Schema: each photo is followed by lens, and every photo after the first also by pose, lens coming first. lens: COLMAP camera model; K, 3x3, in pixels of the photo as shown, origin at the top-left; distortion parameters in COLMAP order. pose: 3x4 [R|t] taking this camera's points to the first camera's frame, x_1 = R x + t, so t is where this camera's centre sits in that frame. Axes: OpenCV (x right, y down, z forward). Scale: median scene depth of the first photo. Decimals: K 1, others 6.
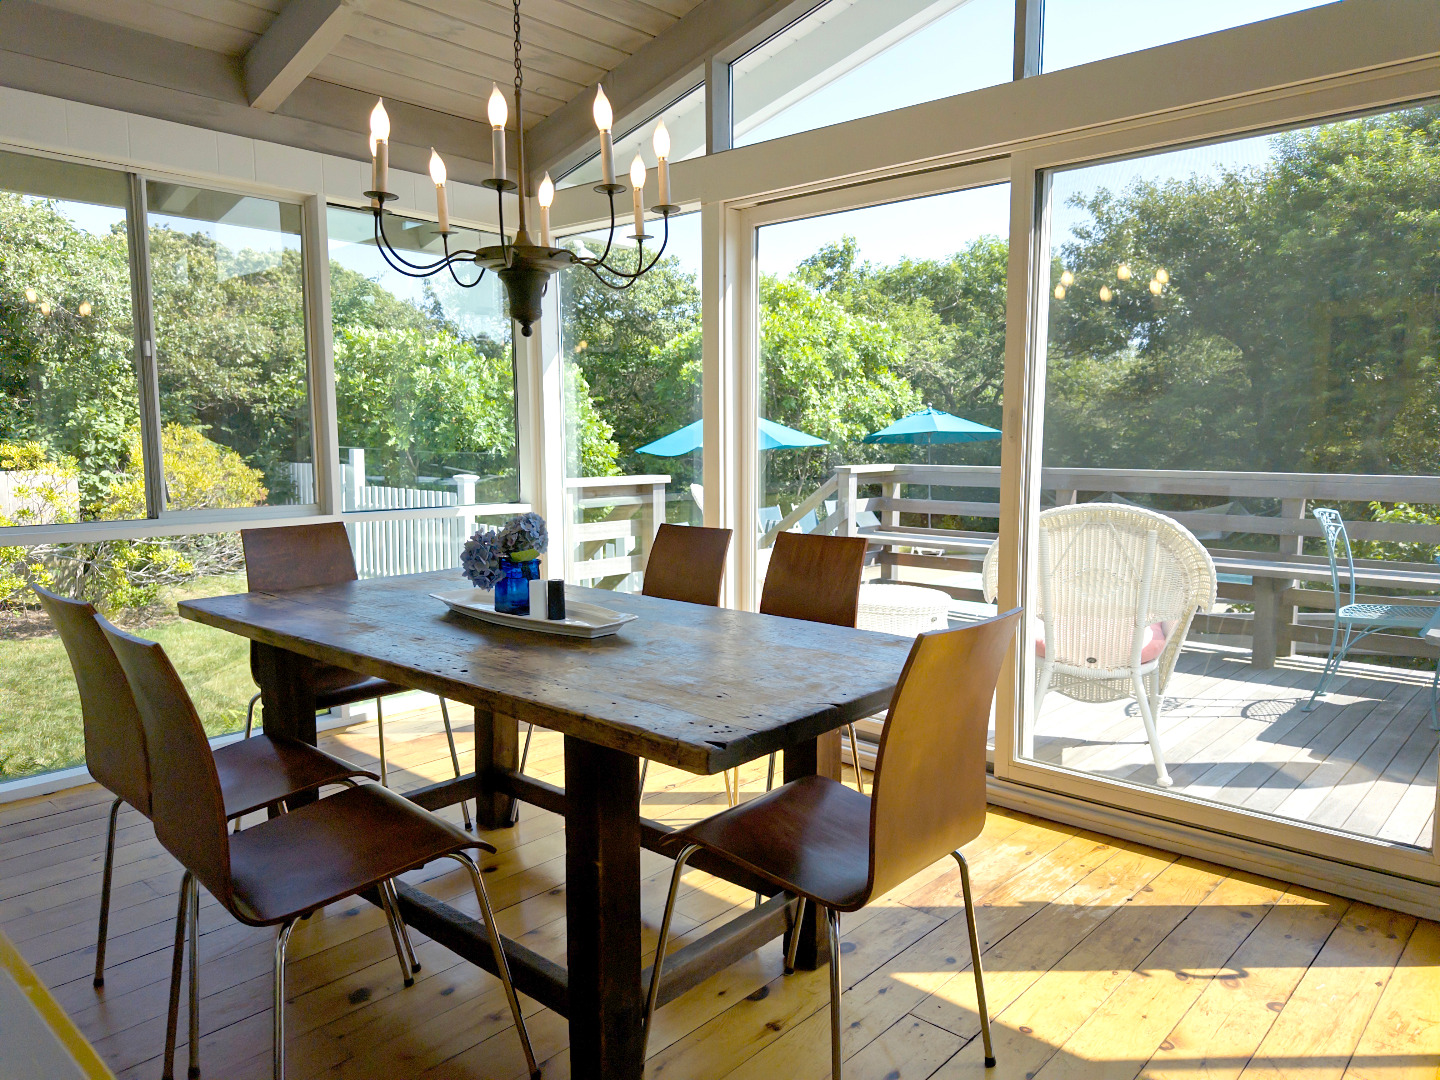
lens RADIAL K [[1008.4, 0, 721.3], [0, 1008.4, 537.4], [0, 0, 1]] dist [0.028744, 0.001577]
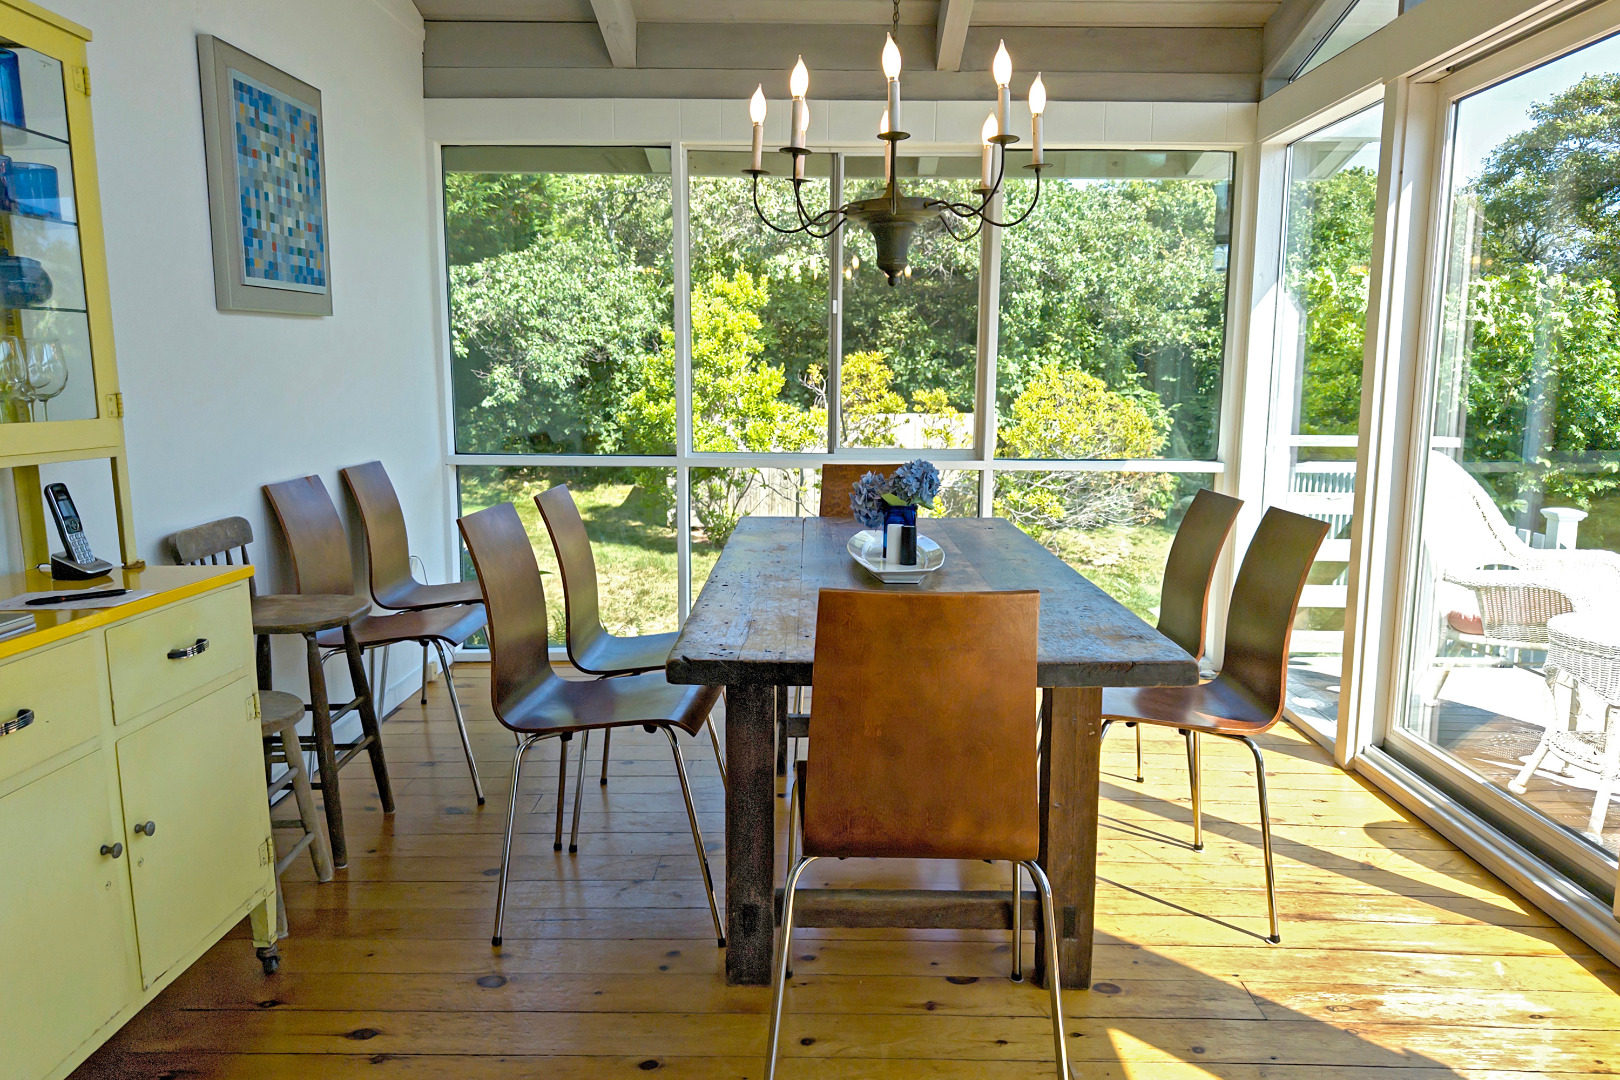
lens RADIAL K [[1168.4, 0, 808.5], [0, 1168.4, 545.0], [0, 0, 1]] dist [0.007177, -0.007344]
pose [[0.657696, 0.112632, -0.744815, 0.501517], [-0.085346, 0.993534, 0.074880, -0.014027], [0.748433, 0.014319, 0.663056, 0.118688]]
